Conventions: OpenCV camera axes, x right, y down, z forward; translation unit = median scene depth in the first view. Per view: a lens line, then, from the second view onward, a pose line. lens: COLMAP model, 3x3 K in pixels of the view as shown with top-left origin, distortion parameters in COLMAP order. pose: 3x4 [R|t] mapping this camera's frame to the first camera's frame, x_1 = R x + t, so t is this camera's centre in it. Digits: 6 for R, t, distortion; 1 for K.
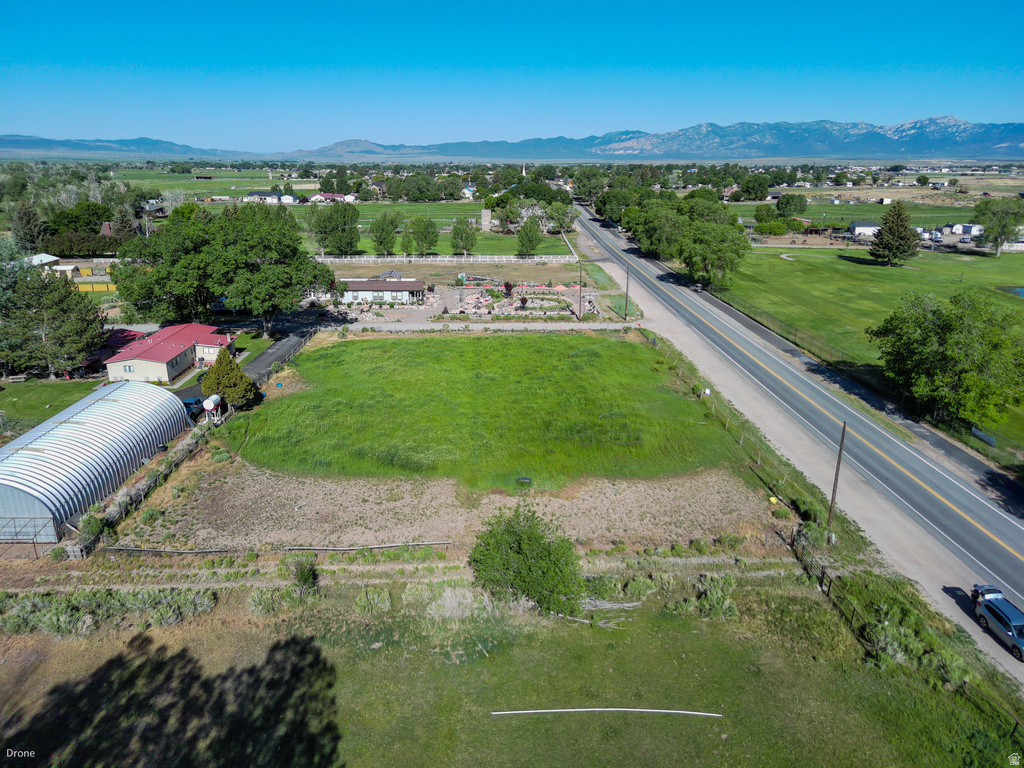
lens RADIAL K [[688.8, 0, 512.0], [0, 688.8, 384.0], [0, 0, 1]] dist [0.040116, -0.034060]
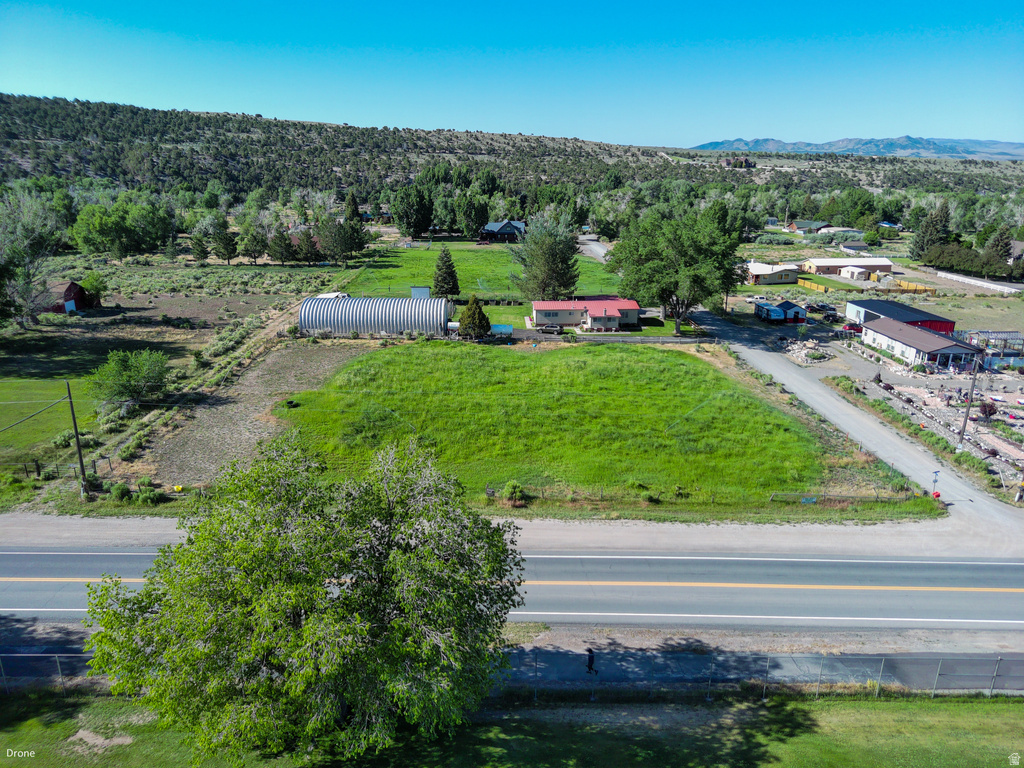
lens RADIAL K [[688.8, 0, 512.0], [0, 688.8, 384.0], [0, 0, 1]] dist [0.040116, -0.034060]
pose [[-0.014495, 0.291436, -0.956480, 0.898456], [-0.318767, 0.905322, 0.280679, -0.279967], [0.947722, 0.308962, 0.079778, 0.932282]]
